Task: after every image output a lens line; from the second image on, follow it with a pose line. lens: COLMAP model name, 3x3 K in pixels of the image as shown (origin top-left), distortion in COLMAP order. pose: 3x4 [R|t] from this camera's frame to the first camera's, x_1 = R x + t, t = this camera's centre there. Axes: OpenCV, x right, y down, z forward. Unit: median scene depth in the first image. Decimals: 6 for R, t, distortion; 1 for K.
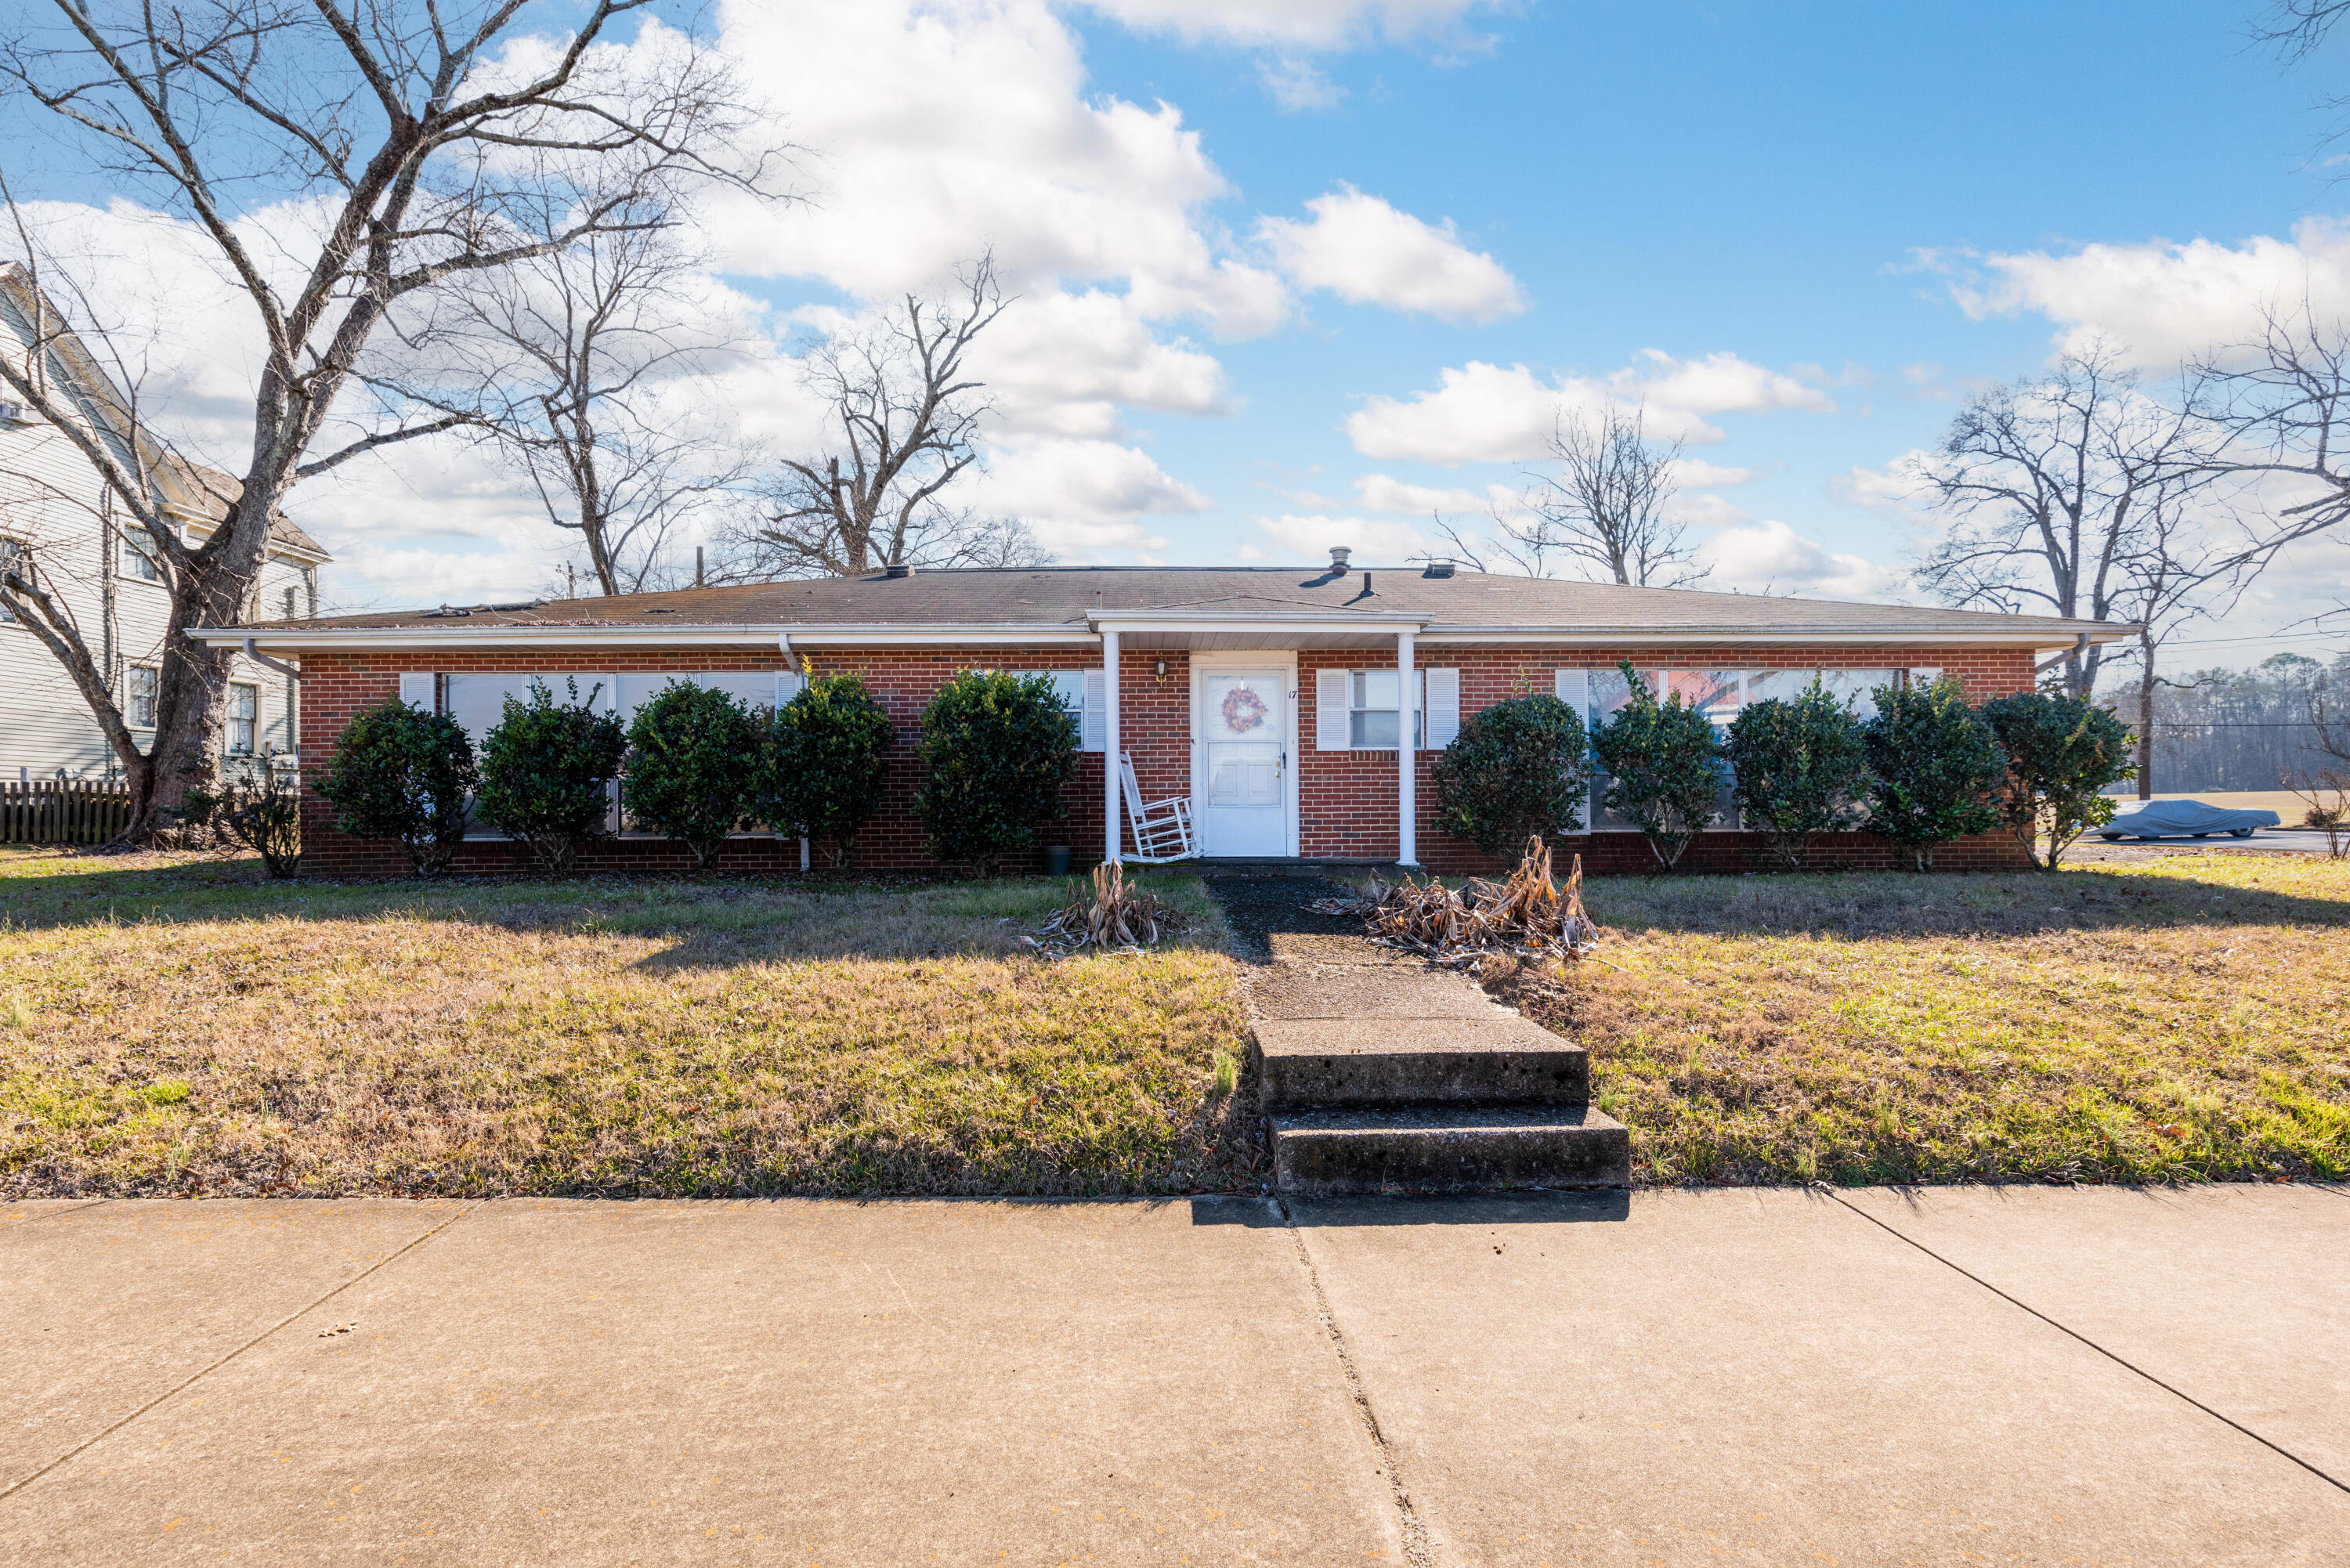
lens RADIAL K [[1012.5, 0, 1175.0], [0, 1012.5, 784.0], [0, 0, 1]] dist [-0.001109, -0.000098]
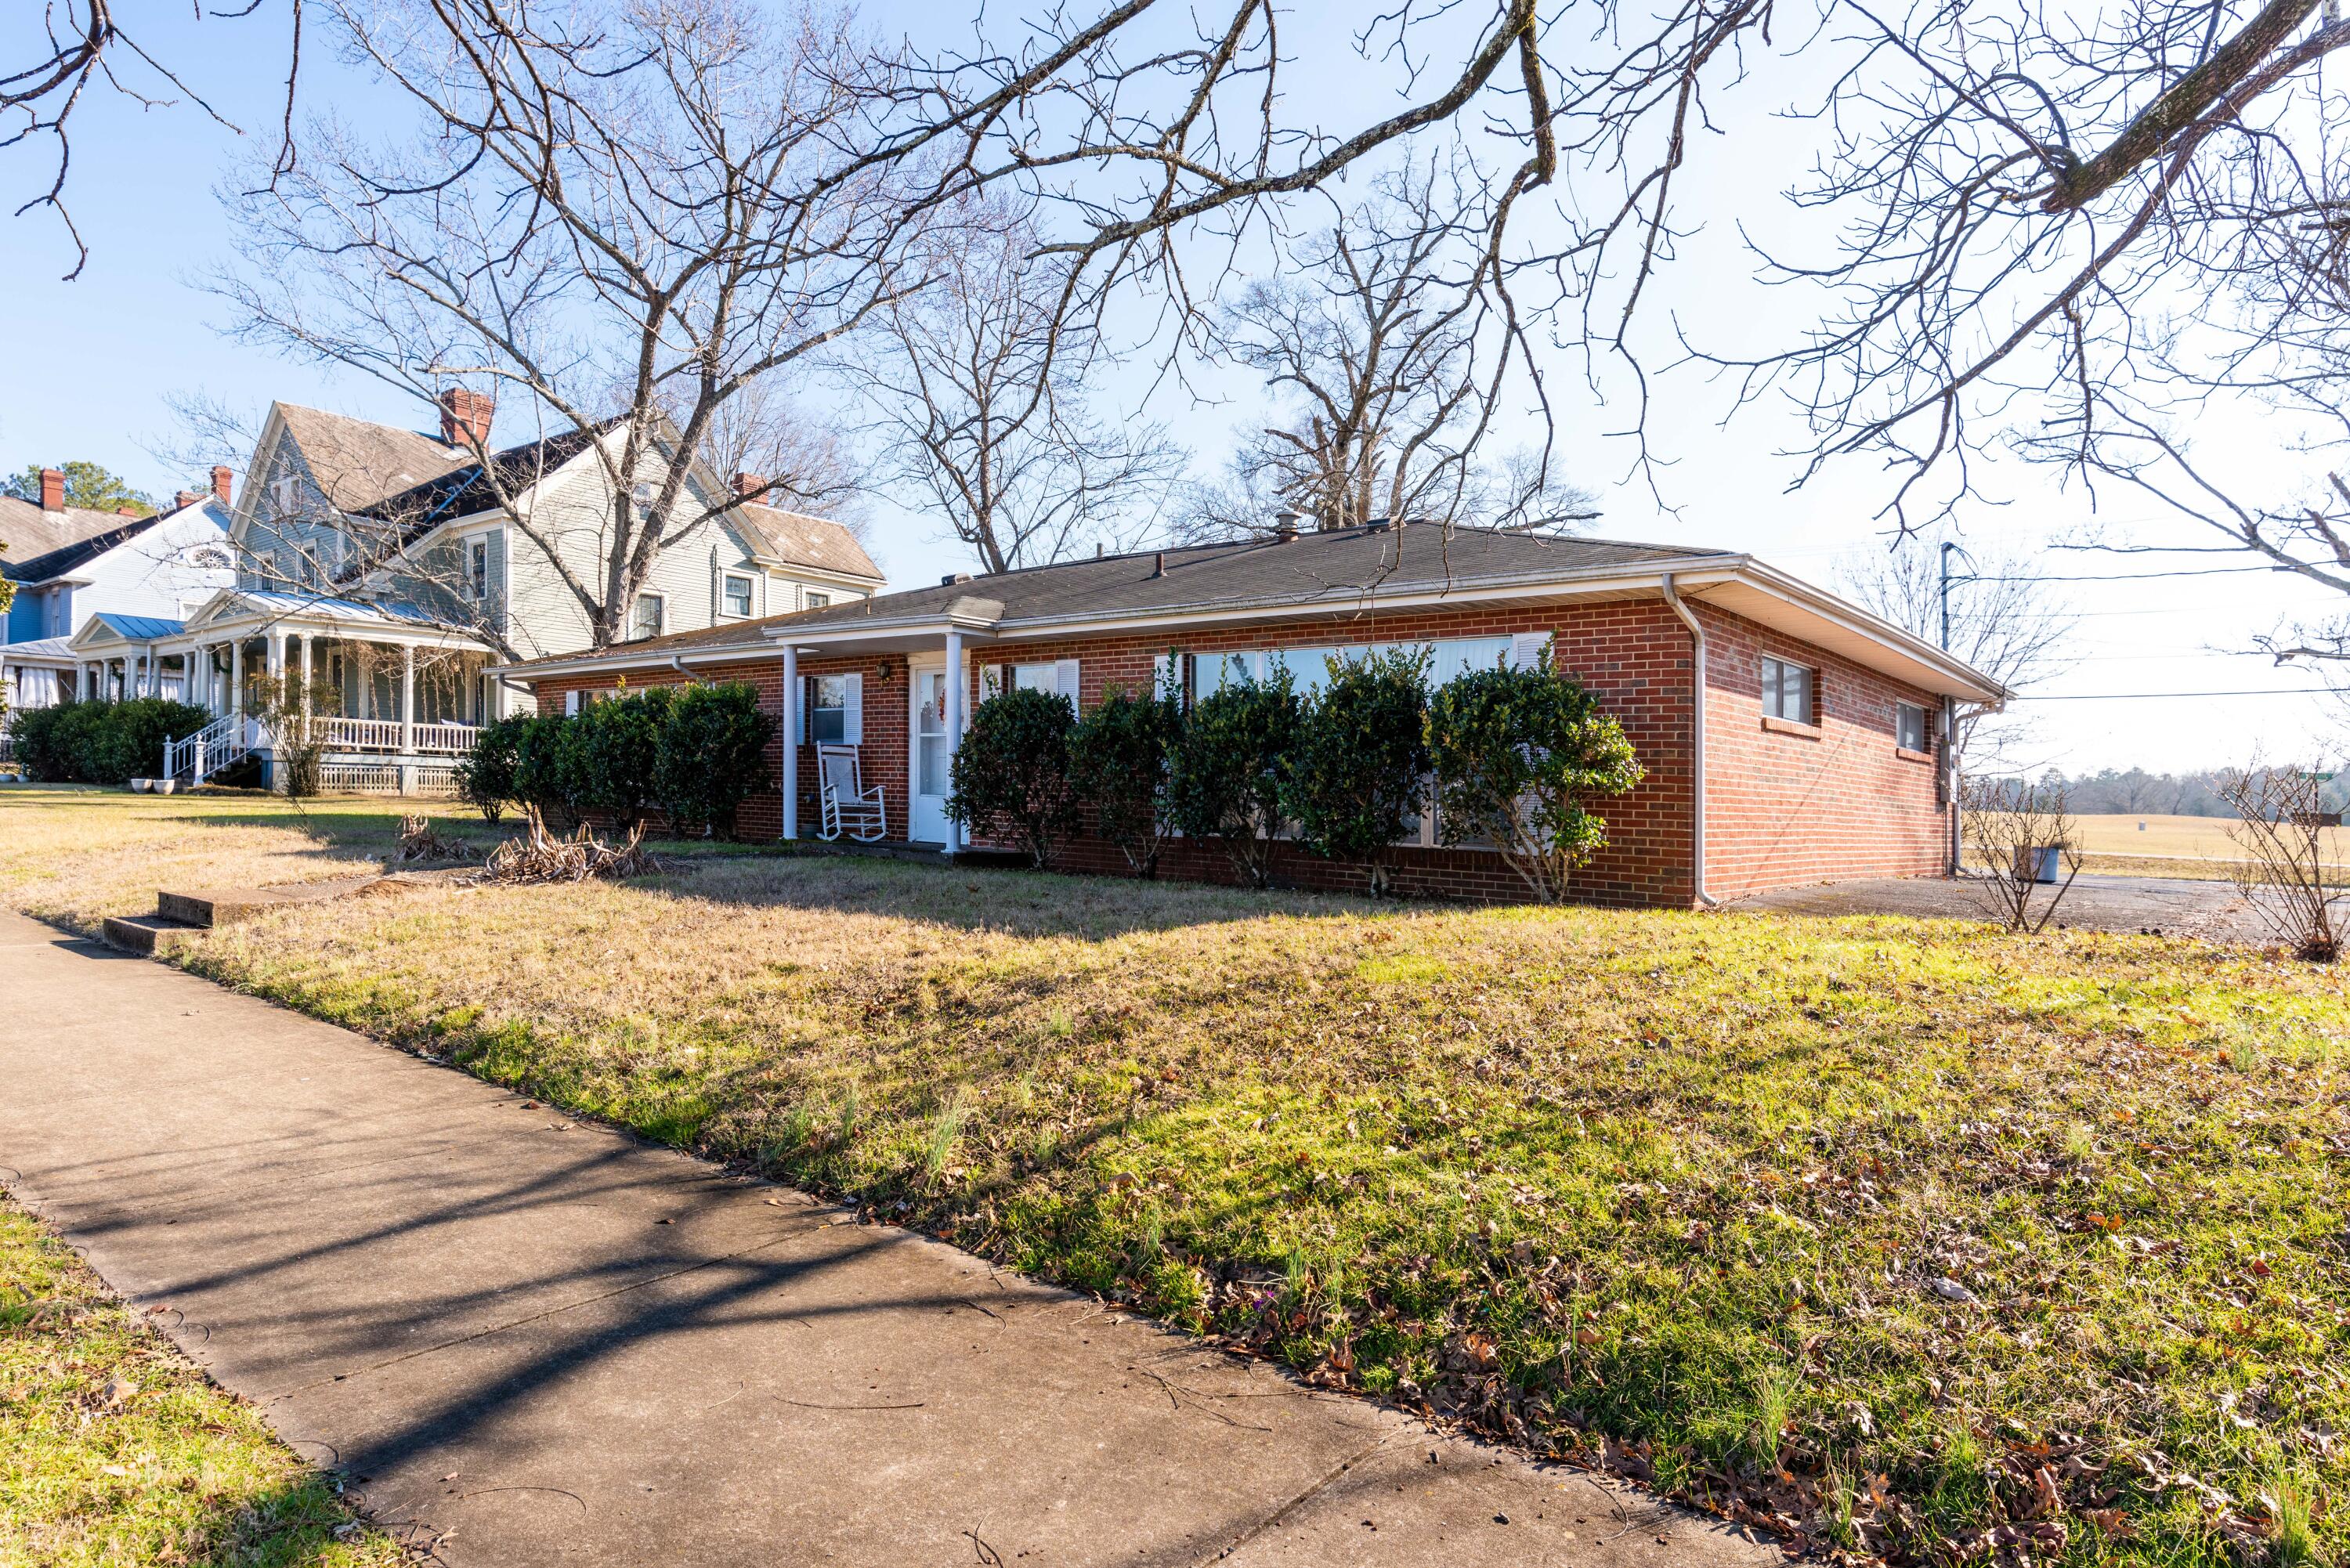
lens RADIAL K [[1267.6, 0, 1175.0], [0, 1267.6, 784.0], [0, 0, 1]] dist [0.000068, 0.000041]
pose [[0.776681, 0.015870, -0.629694, 1.244759], [-0.012689, 0.999874, 0.009548, -0.006793], [0.629766, 0.000574, 0.776785, 0.136479]]
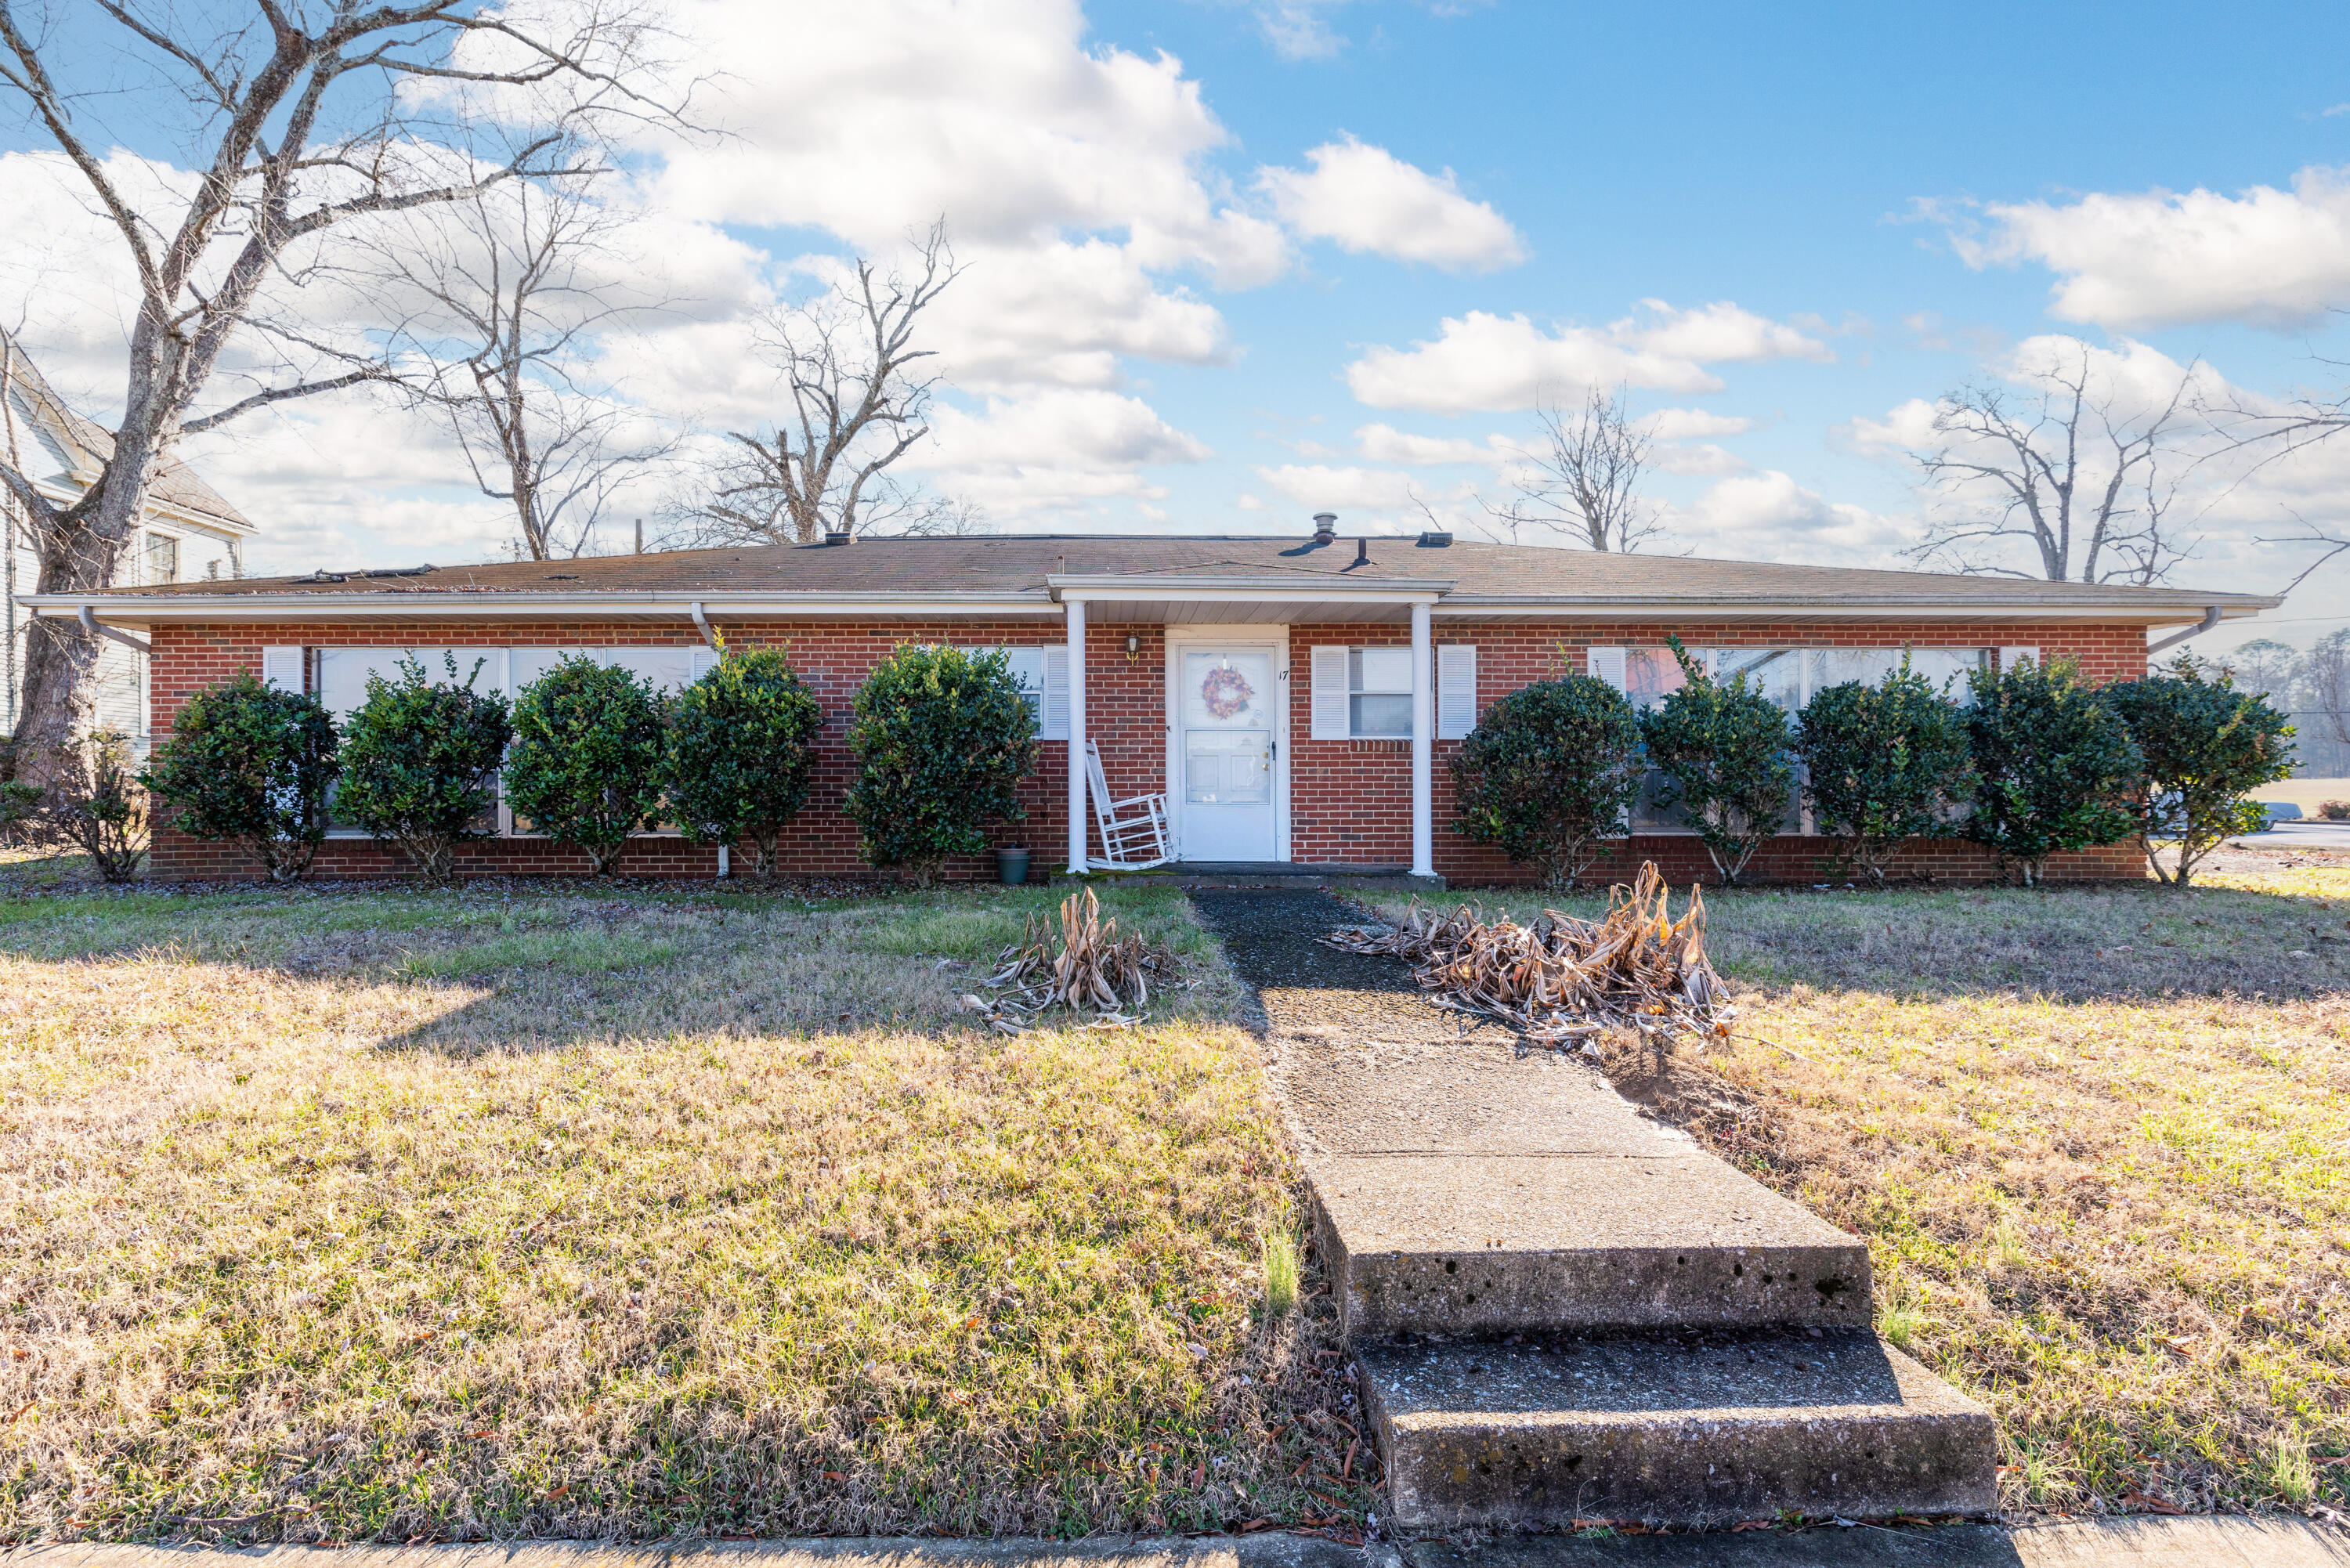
lens RADIAL K [[1006.6, 0, 1128.6], [0, 1006.6, 782.6], [0, 0, 1]] dist [-0.002676, -0.000317]
pose [[0.999992, 0.004011, -0.000679, -0.017331], [-0.003999, 0.999858, 0.016393, -0.010405], [0.000744, -0.016390, 0.999865, 0.146311]]
